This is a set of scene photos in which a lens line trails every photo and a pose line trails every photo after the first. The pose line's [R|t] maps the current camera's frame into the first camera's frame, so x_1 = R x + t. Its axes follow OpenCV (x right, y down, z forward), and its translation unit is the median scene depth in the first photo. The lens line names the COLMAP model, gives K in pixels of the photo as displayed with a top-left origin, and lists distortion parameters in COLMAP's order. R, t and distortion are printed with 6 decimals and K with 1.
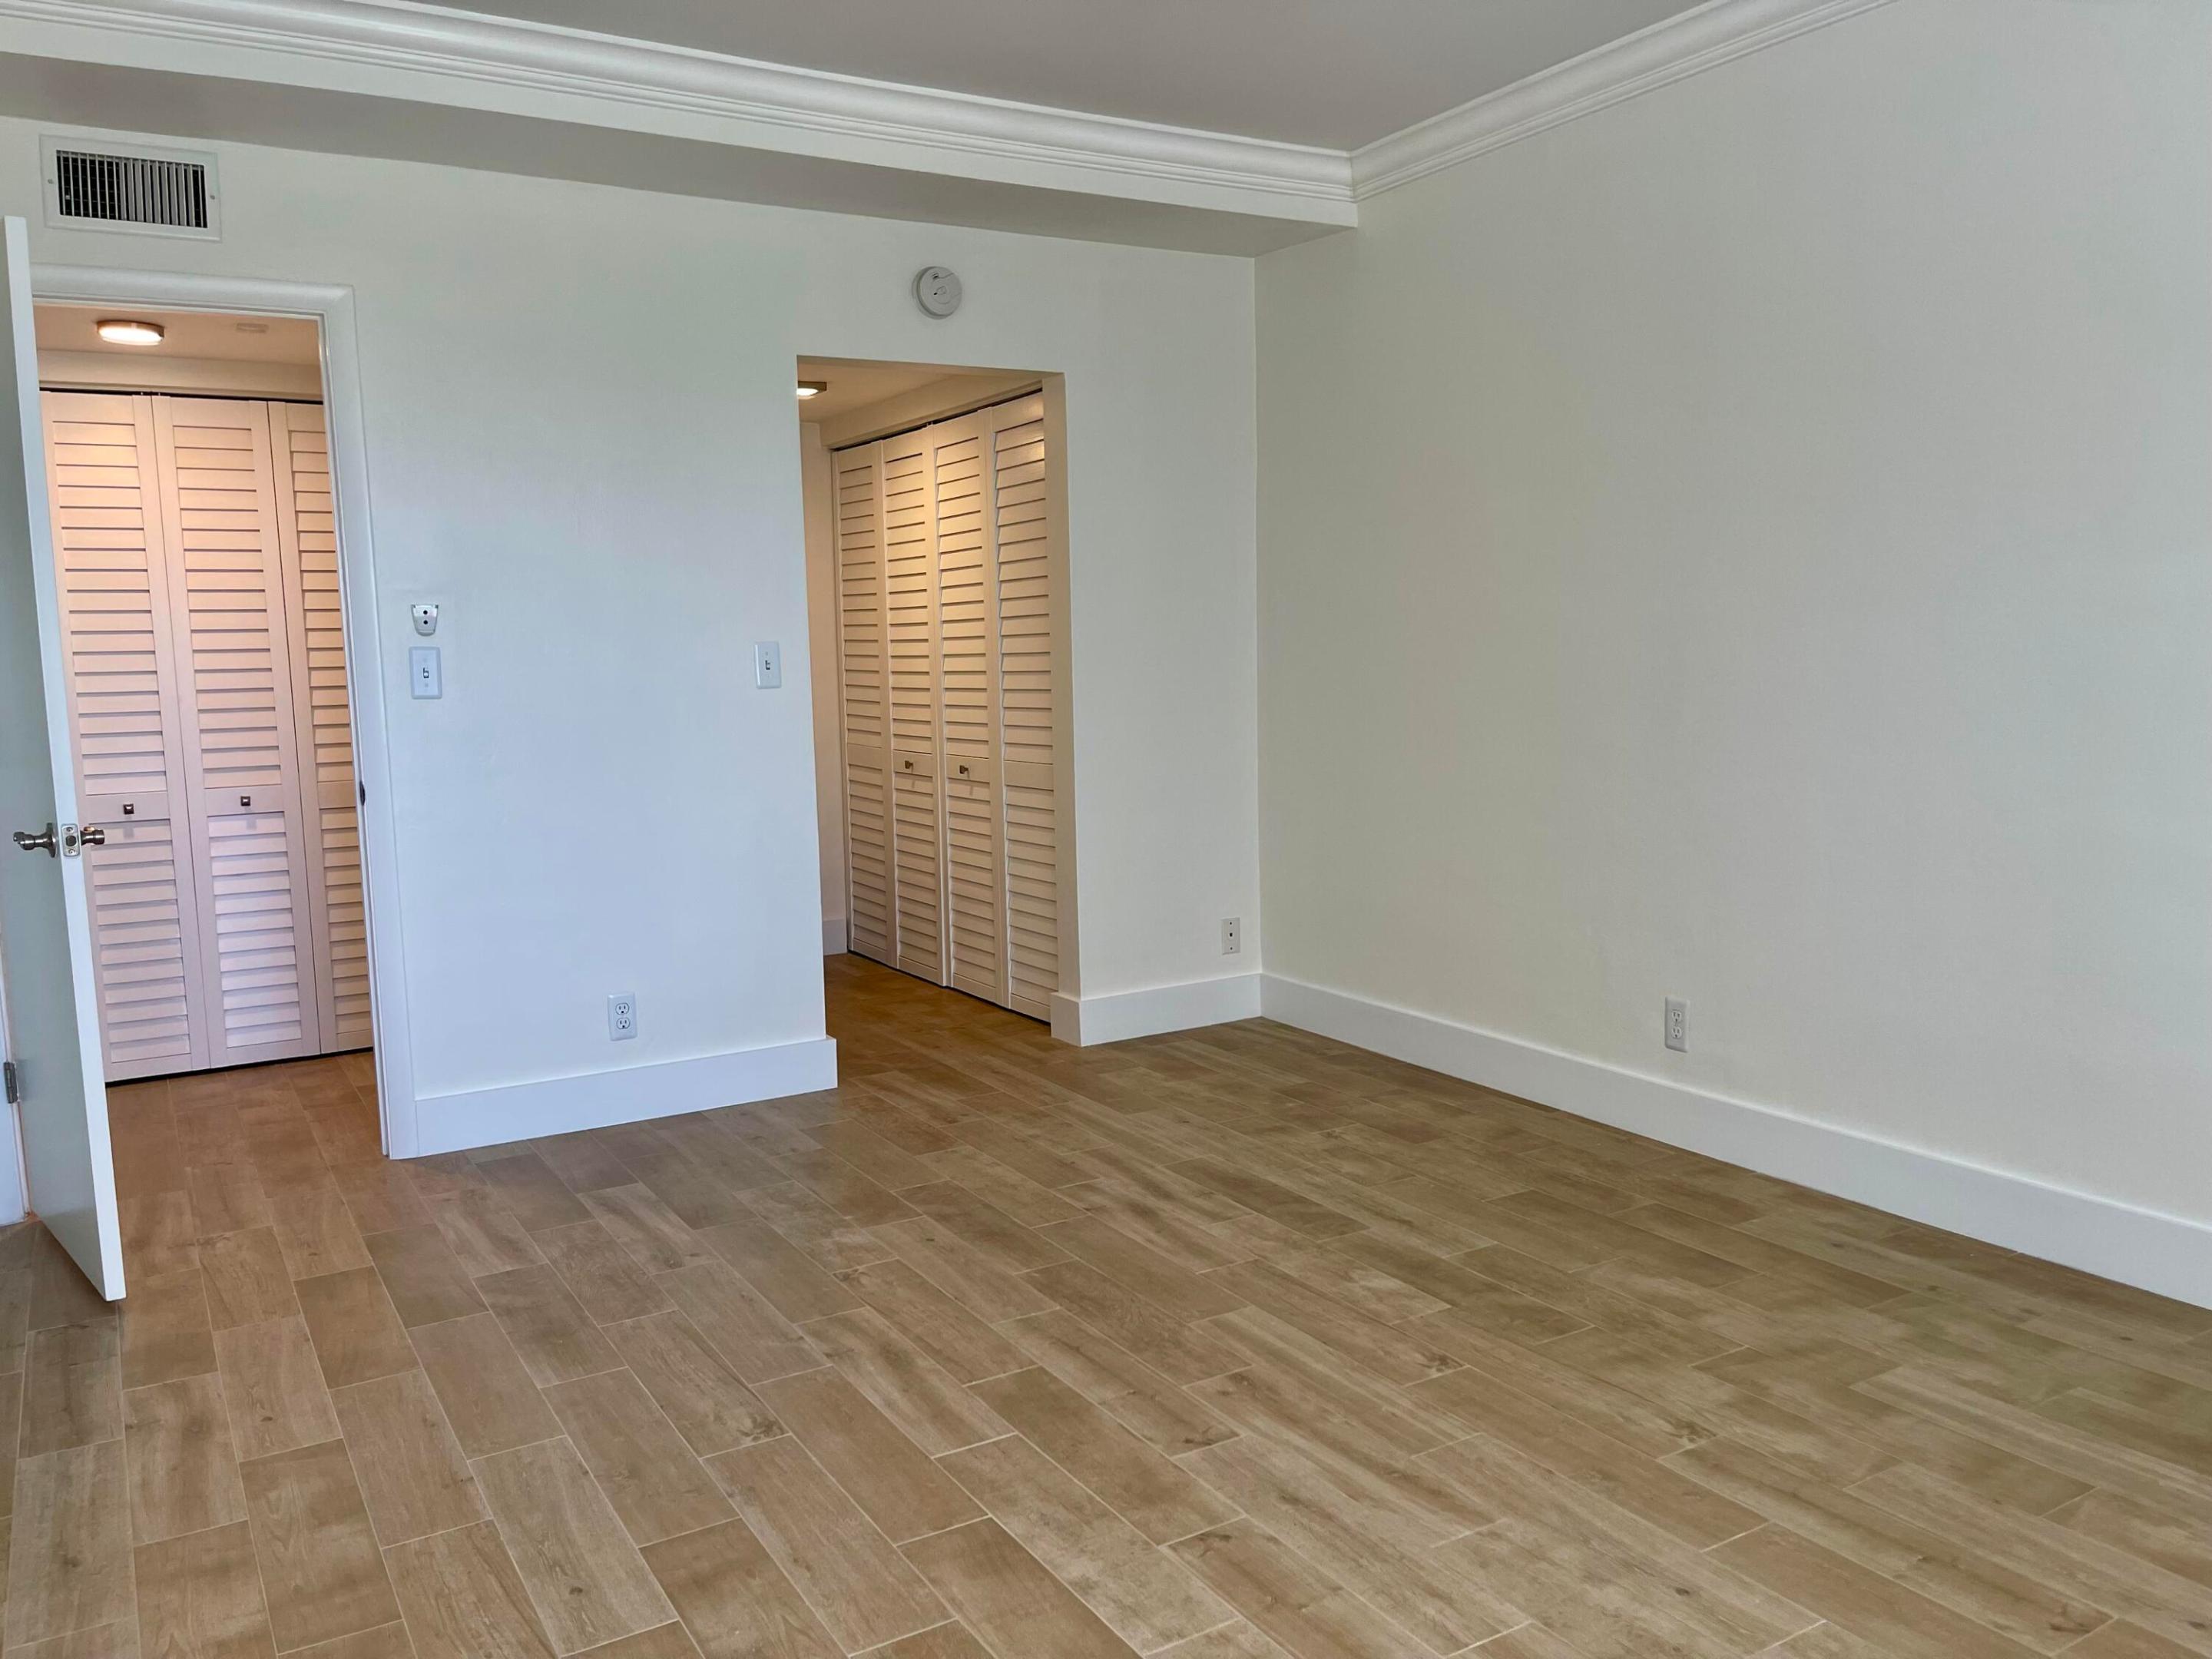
lens RADIAL K [[1683.0, 0, 1105.6], [0, 1683.0, 831.5], [0, 0, 1]] dist [0.062716, -0.072421]
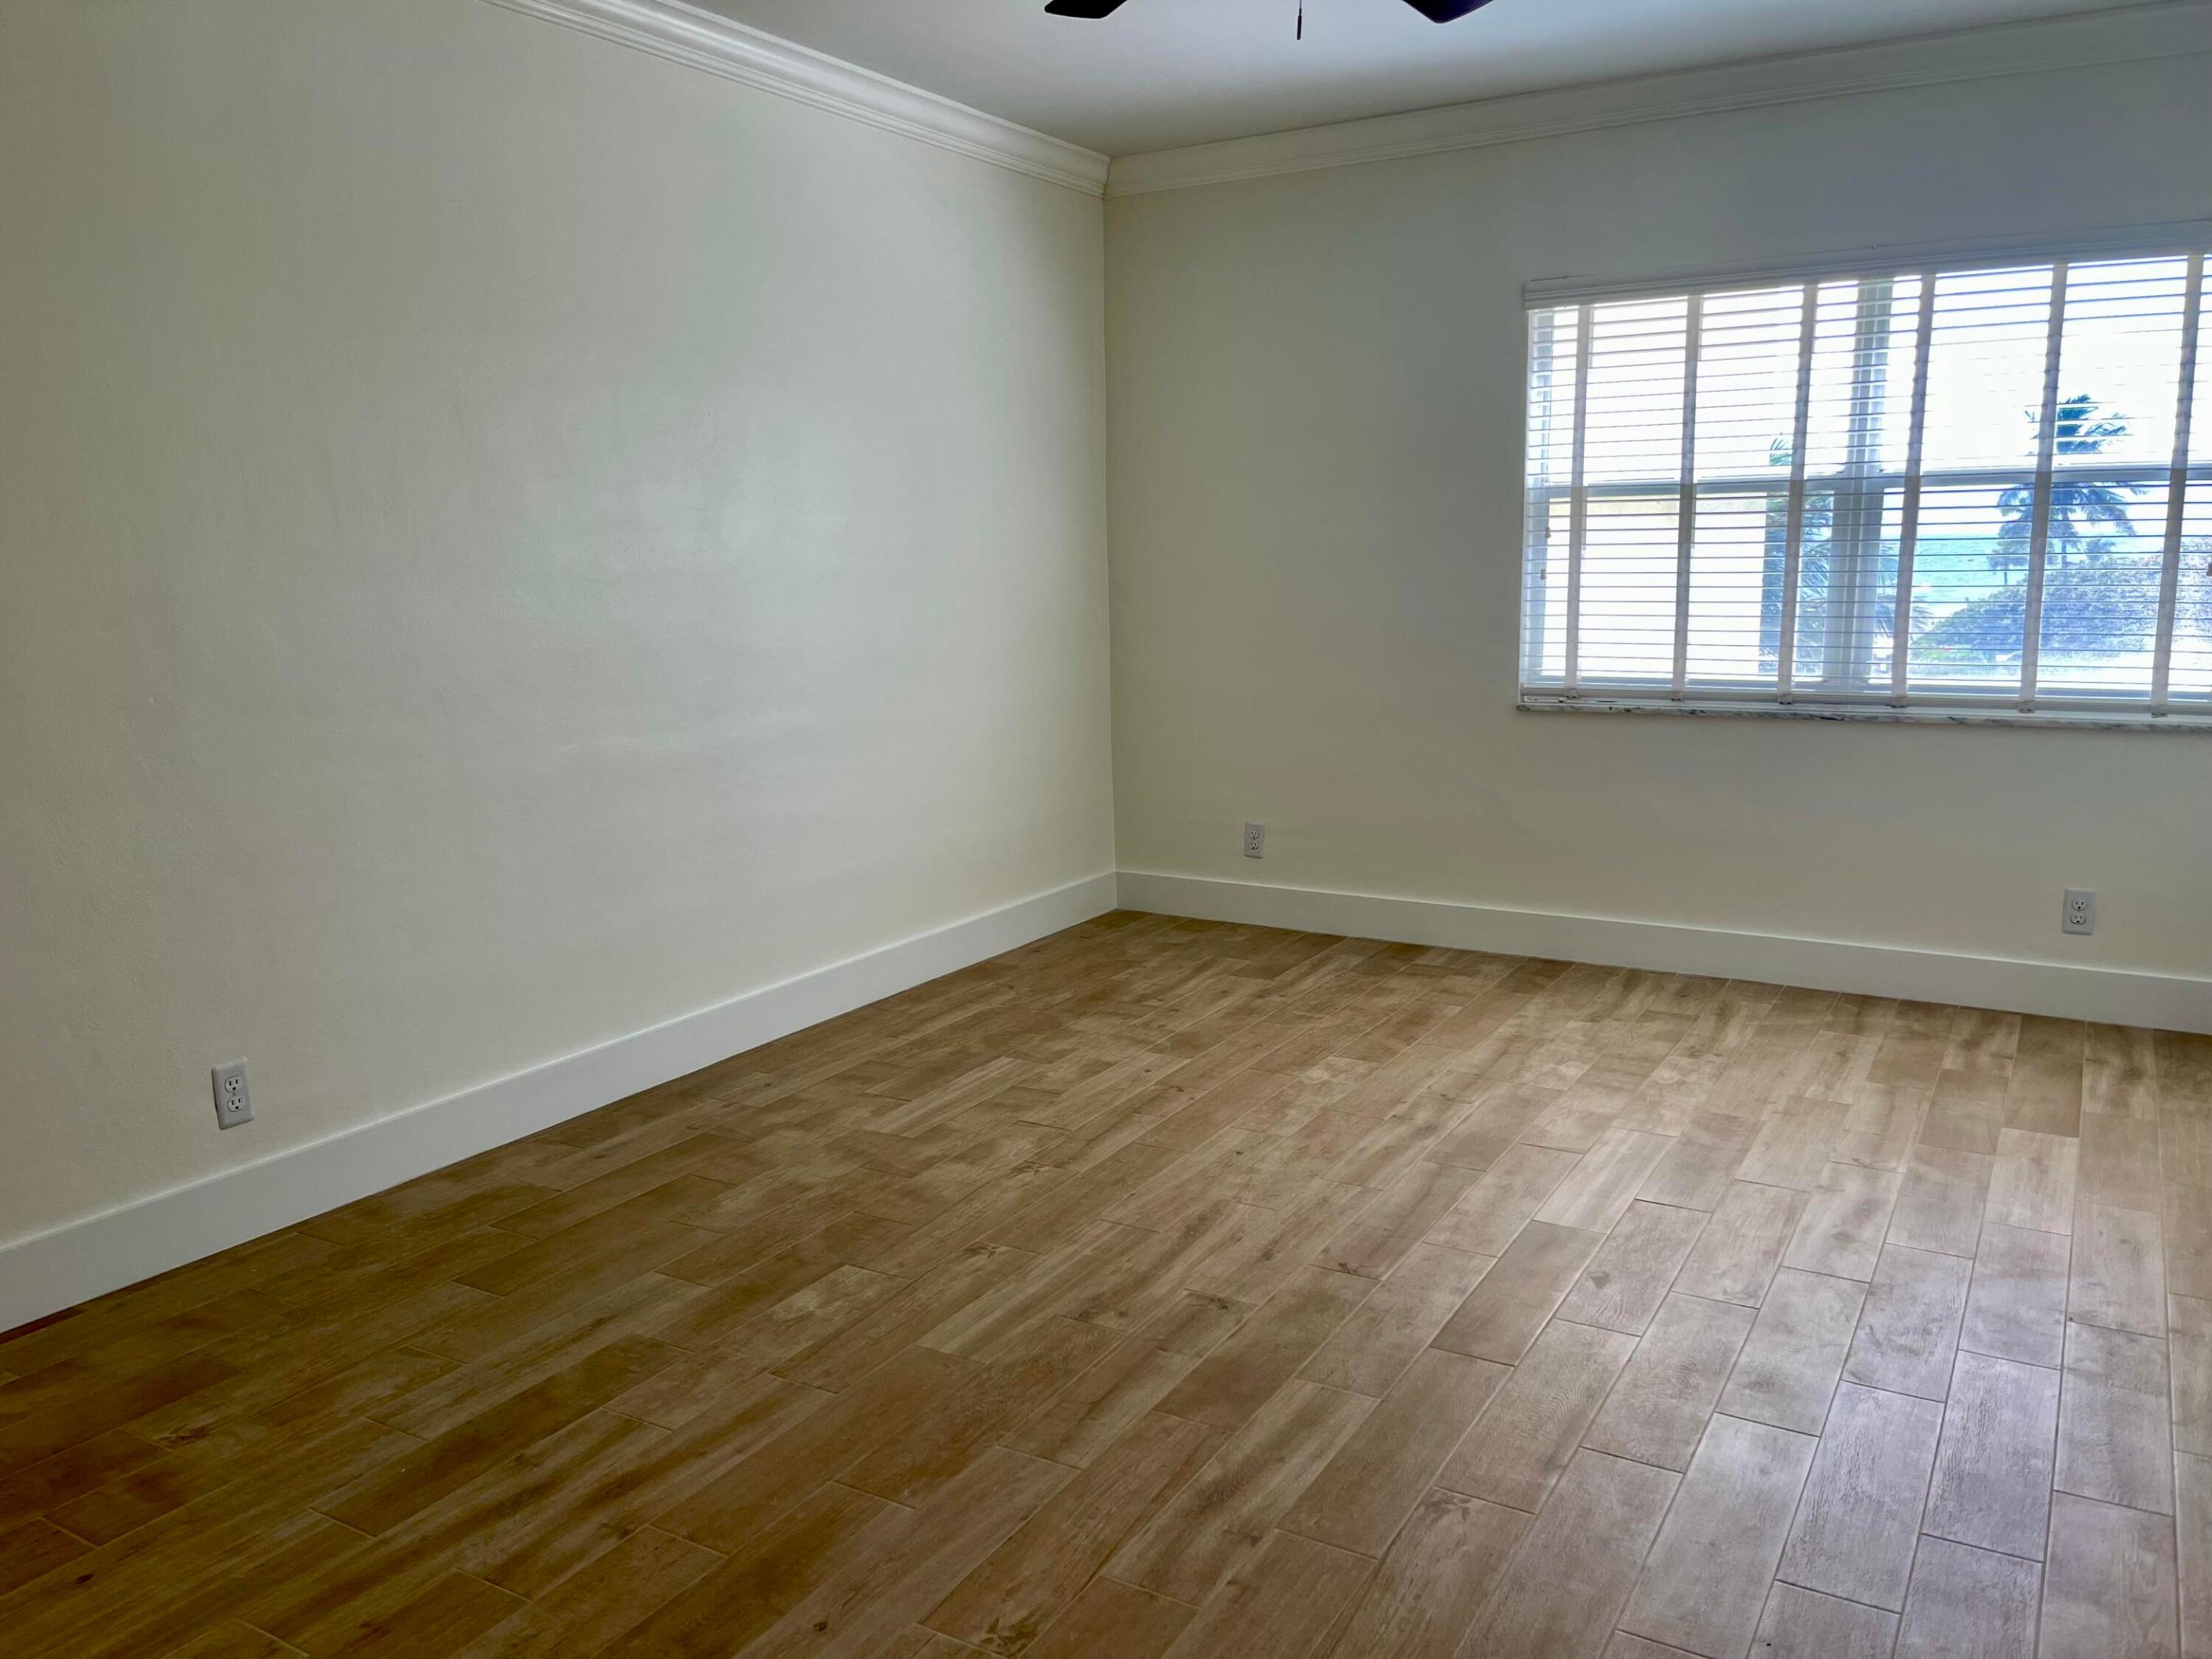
lens RADIAL K [[1683.0, 0, 1099.9], [0, 1683.0, 816.6], [0, 0, 1]] dist [0.062716, -0.072421]
pose [[-0.472430, -0.111378, 0.874303, -0.757183], [0.125821, 0.973301, 0.191977, -0.163480], [-0.872341, 0.200701, -0.445802, 1.324968]]
